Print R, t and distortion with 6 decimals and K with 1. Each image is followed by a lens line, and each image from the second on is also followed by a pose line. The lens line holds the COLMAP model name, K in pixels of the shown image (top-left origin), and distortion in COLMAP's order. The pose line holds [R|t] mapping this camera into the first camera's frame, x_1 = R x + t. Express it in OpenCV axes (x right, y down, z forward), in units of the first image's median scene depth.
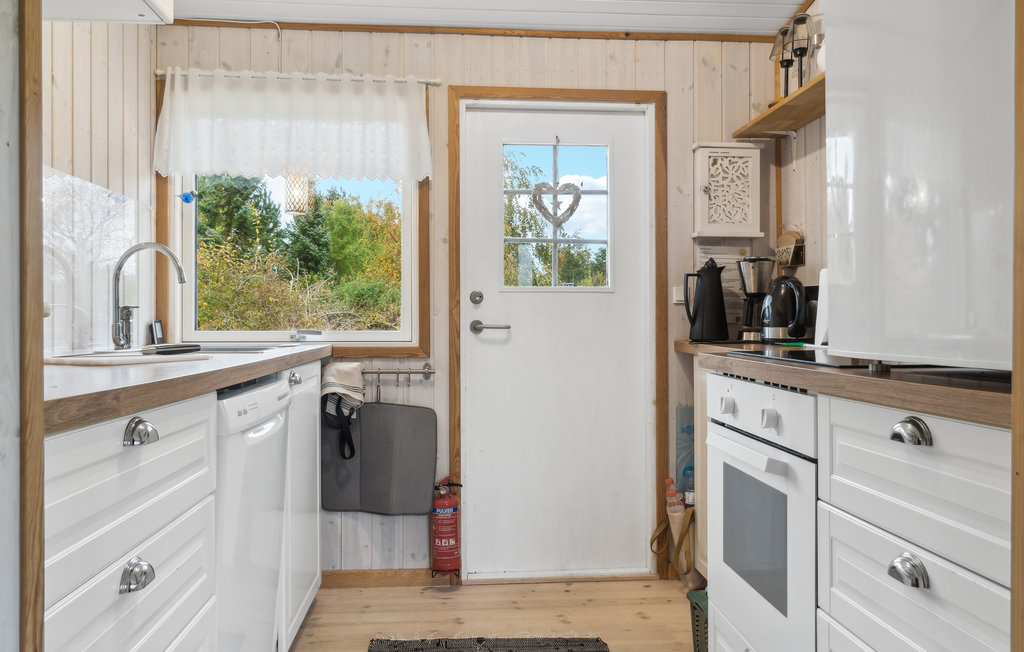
lens RADIAL K [[763.7, 0, 512.0], [0, 763.7, 326.0], [0, 0, 1]] dist [-0.002116, 0.001924]
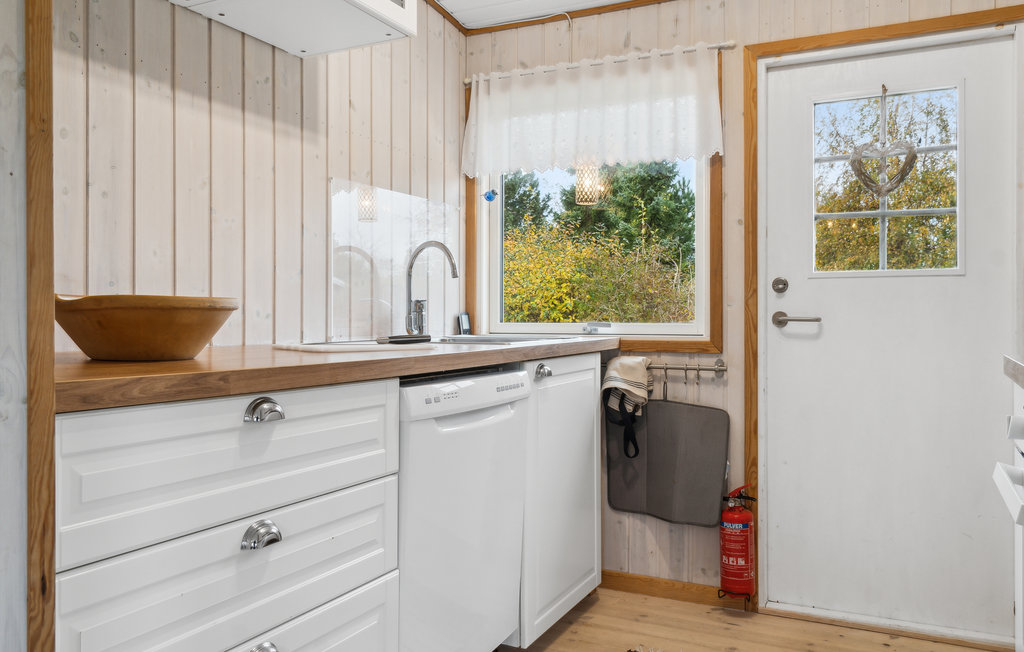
lens RADIAL K [[804.5, 0, 512.0], [0, 804.5, 326.0], [0, 0, 1]] dist [0.001512, 0.006945]
pose [[0.856427, 0.005644, -0.516237, 0.171751], [-0.001067, 0.999957, 0.009162, 0.000632], [0.516266, -0.007296, 0.856397, 0.062893]]
